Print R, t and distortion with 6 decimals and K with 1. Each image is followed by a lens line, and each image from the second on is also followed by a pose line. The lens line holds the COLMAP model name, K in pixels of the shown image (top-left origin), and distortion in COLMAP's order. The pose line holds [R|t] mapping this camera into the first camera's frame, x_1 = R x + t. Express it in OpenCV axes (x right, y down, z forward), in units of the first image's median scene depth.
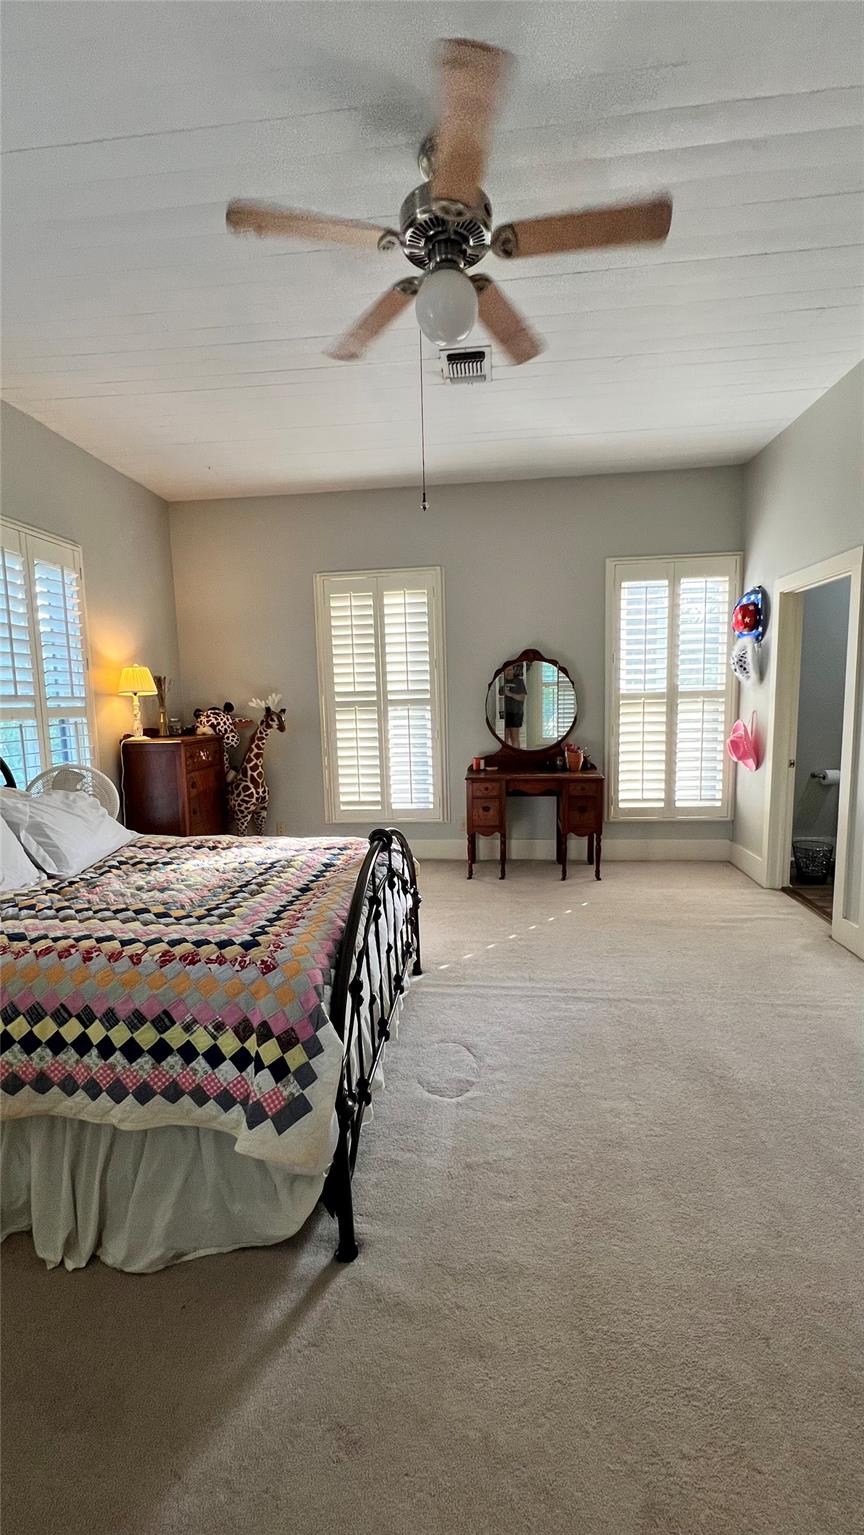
lens RADIAL K [[612.0, 0, 430.2], [0, 612.0, 772.9], [0, 0, 1]] dist [-0.001841, 0.000530]
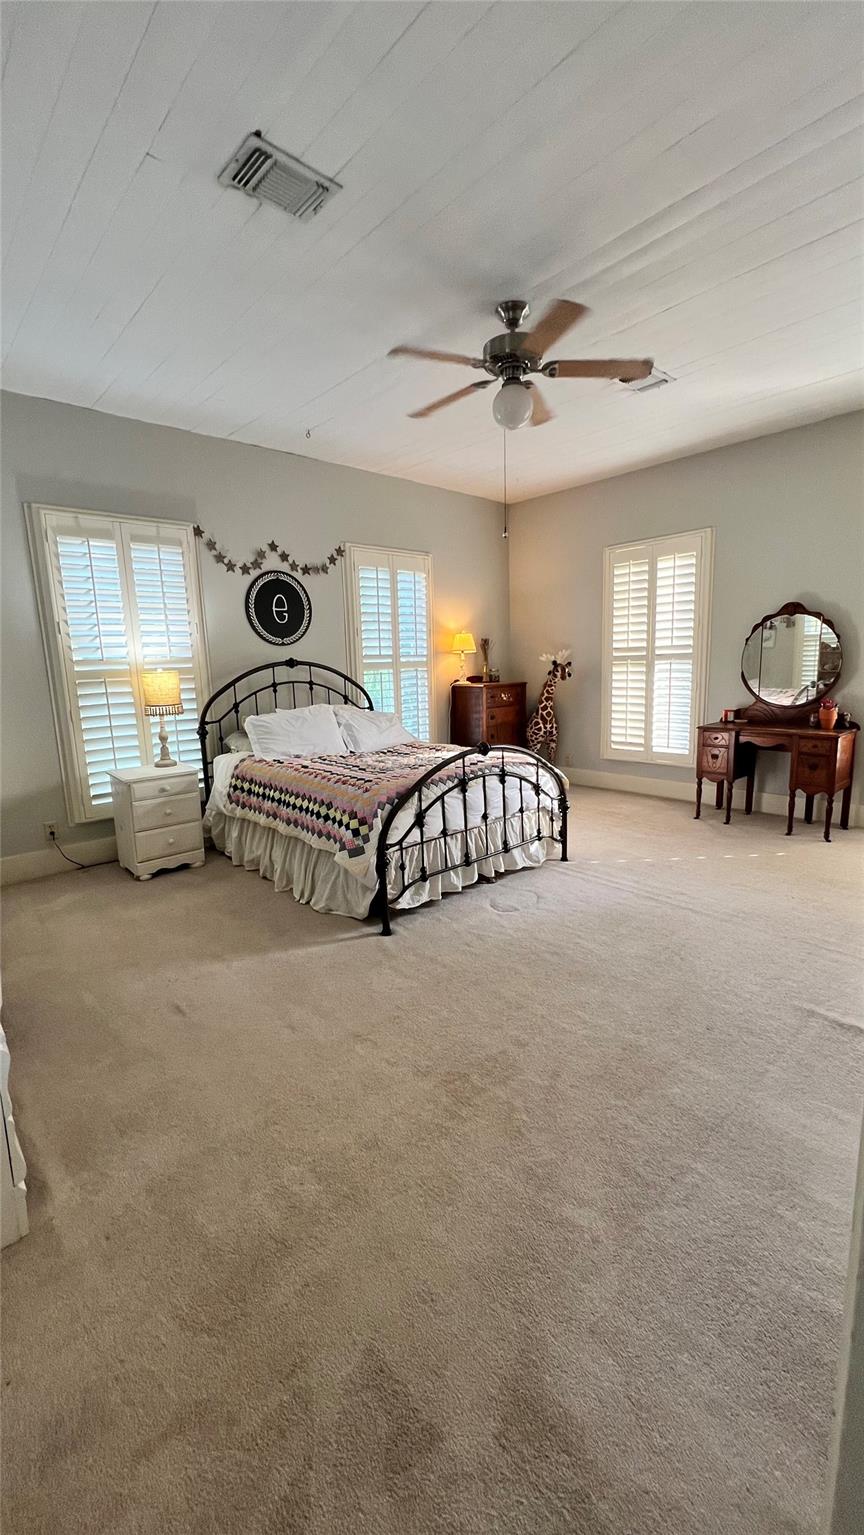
lens RADIAL K [[612.0, 0, 429.5], [0, 612.0, 771.2], [0, 0, 1]] dist [-0.001841, 0.000530]
pose [[0.746632, 0.120763, -0.654184, 0.434453], [-0.069024, 0.992140, 0.104372, 0.006219], [0.661646, -0.032773, 0.749100, -0.147824]]
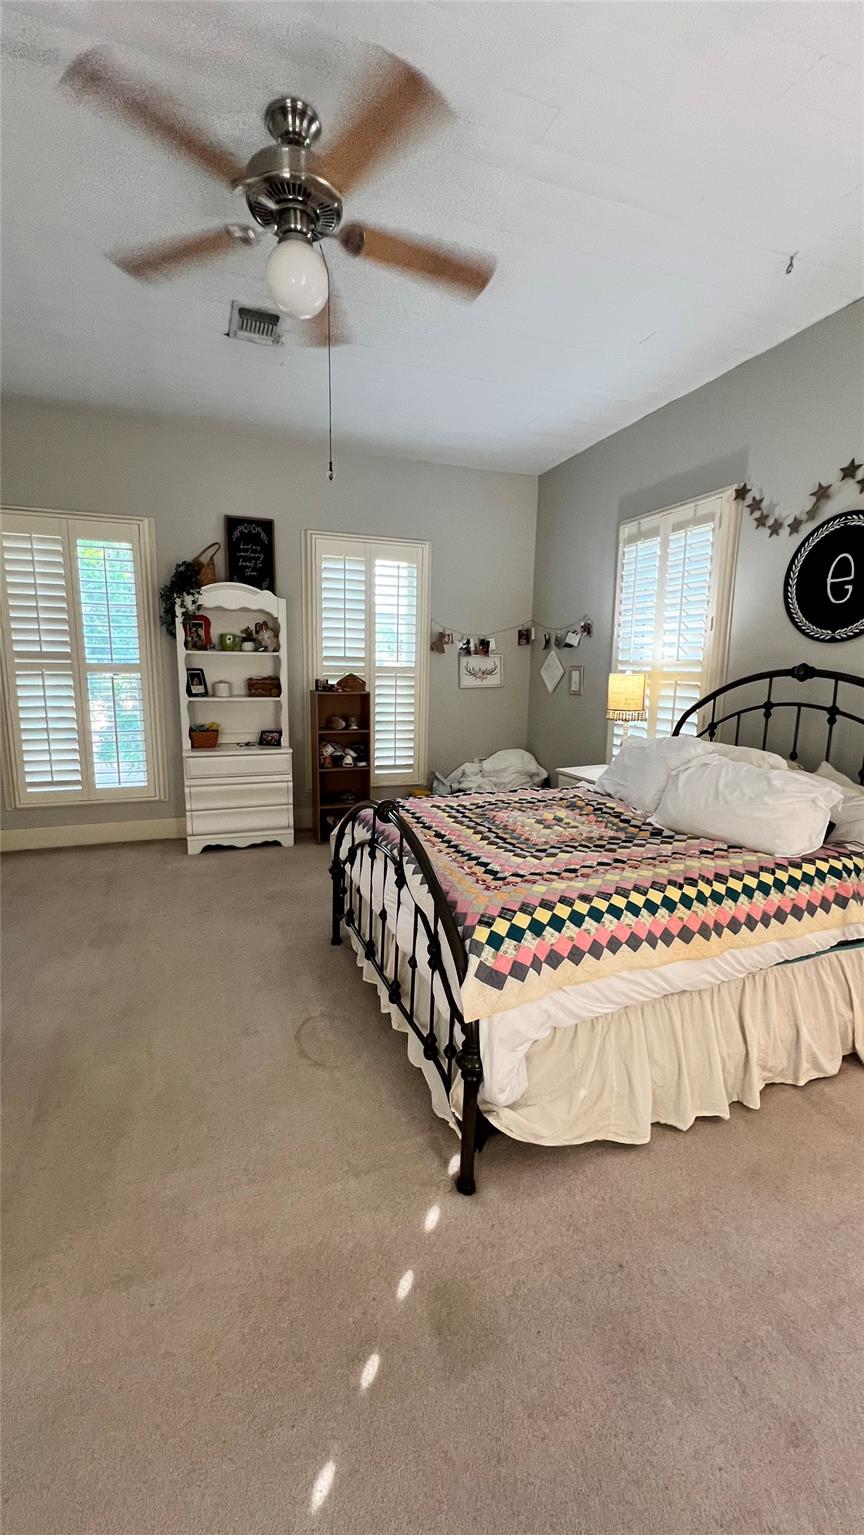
lens RADIAL K [[612.0, 0, 429.0], [0, 612.0, 769.9], [0, 0, 1]] dist [-0.001841, 0.000530]
pose [[-0.895225, 0.086531, -0.437132, 0.148459], [-0.047639, 0.956759, 0.286954, -0.125194], [0.443061, 0.277713, -0.852392, 0.941076]]
